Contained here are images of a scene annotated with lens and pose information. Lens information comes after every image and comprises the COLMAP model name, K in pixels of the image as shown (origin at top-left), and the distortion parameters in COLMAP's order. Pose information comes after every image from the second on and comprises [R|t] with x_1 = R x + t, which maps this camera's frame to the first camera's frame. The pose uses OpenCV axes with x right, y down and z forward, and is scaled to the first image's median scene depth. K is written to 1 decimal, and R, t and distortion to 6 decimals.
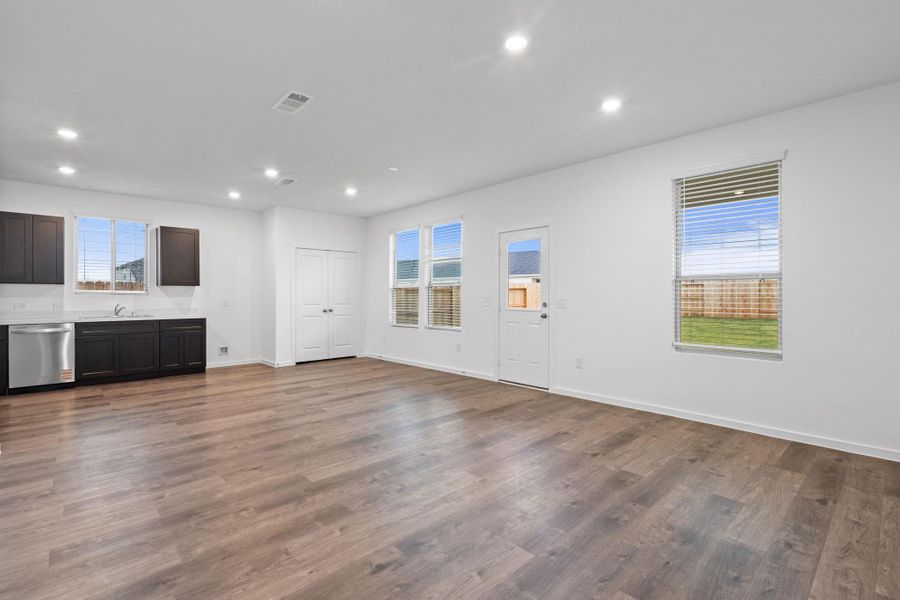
lens RADIAL K [[413.5, 0, 450.0], [0, 413.5, 300.0], [0, 0, 1]] dist [0.000059, 0.000313]
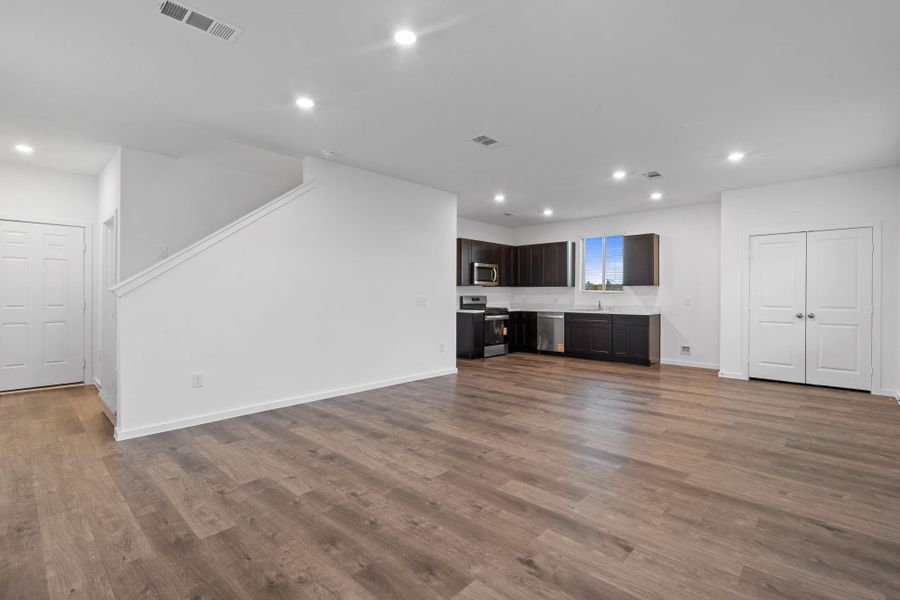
lens RADIAL K [[413.5, 0, 450.0], [0, 413.5, 300.0], [0, 0, 1]] dist [0.000059, 0.000313]
pose [[0.072555, 0.014929, -0.997253, 0.787469], [-0.011303, 0.999836, 0.014145, -0.010034], [0.997300, 0.010246, 0.072712, 0.710764]]
